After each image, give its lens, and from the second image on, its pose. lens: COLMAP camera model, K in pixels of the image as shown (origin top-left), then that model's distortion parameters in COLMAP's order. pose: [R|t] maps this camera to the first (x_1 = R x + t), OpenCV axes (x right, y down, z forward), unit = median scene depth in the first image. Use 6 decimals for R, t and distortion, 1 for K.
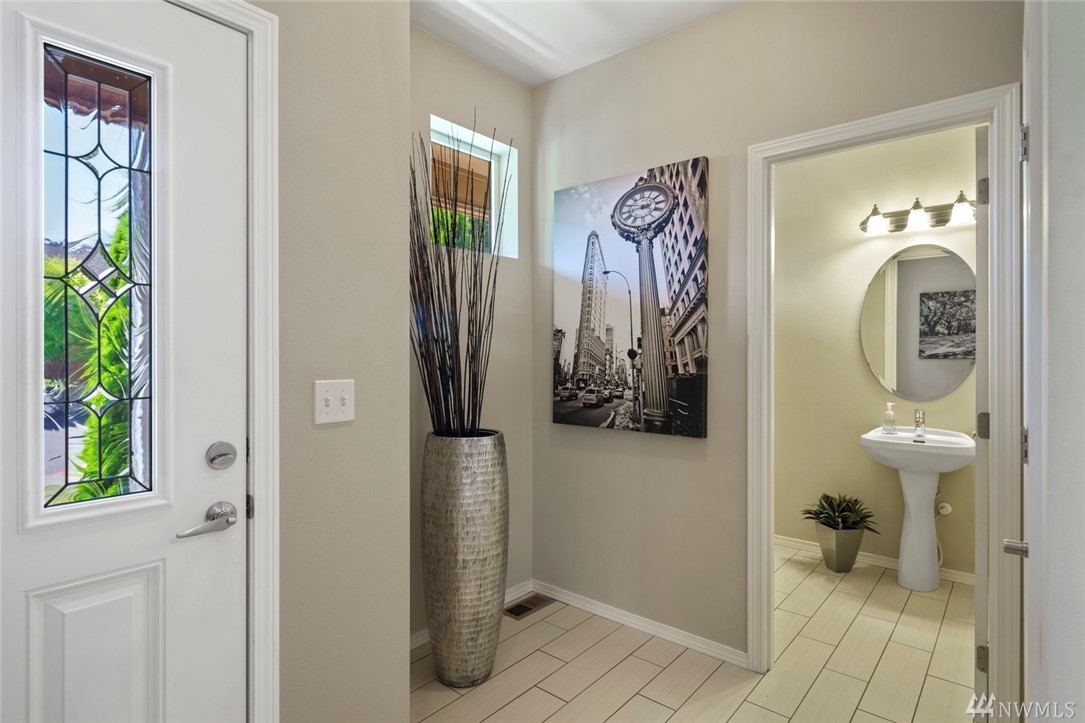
lens RADIAL K [[555.6, 0, 542.5], [0, 555.6, 361.5], [0, 0, 1]] dist [0.000402, 0.000691]
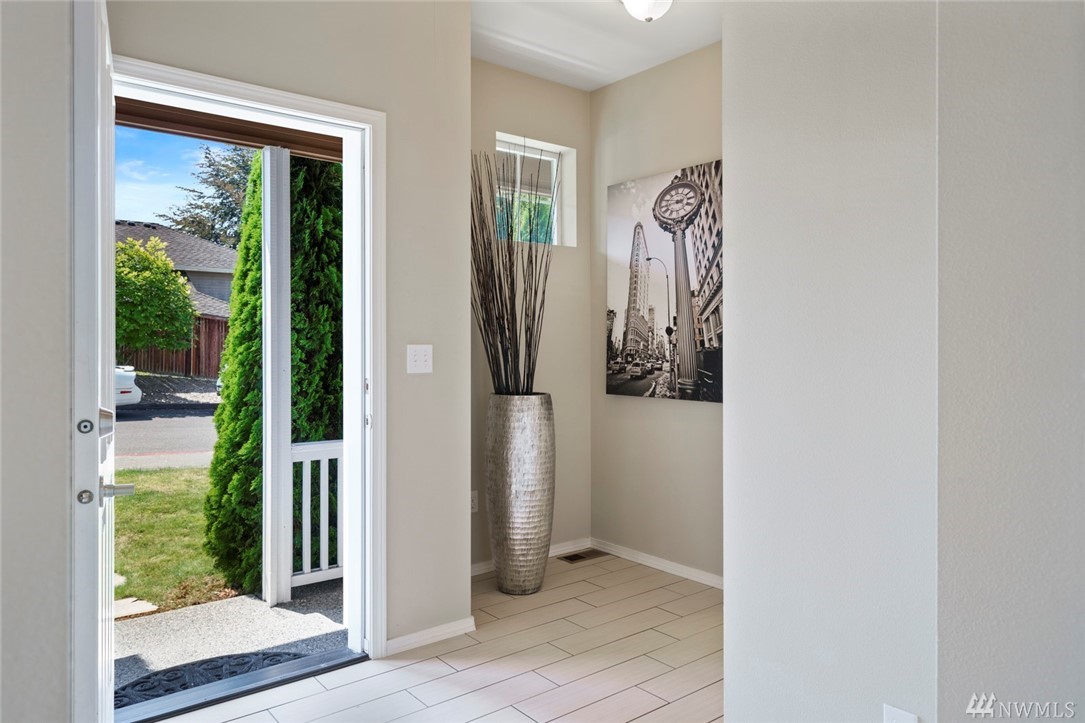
lens RADIAL K [[740.1, 0, 542.4], [0, 740.1, 347.7], [0, 0, 1]] dist [-0.001206, 0.003580]
pose [[0.981377, -0.001242, -0.192088, 0.202616], [-0.000133, 0.999974, -0.007146, 0.032396], [0.192092, 0.007039, 0.981352, -0.548020]]
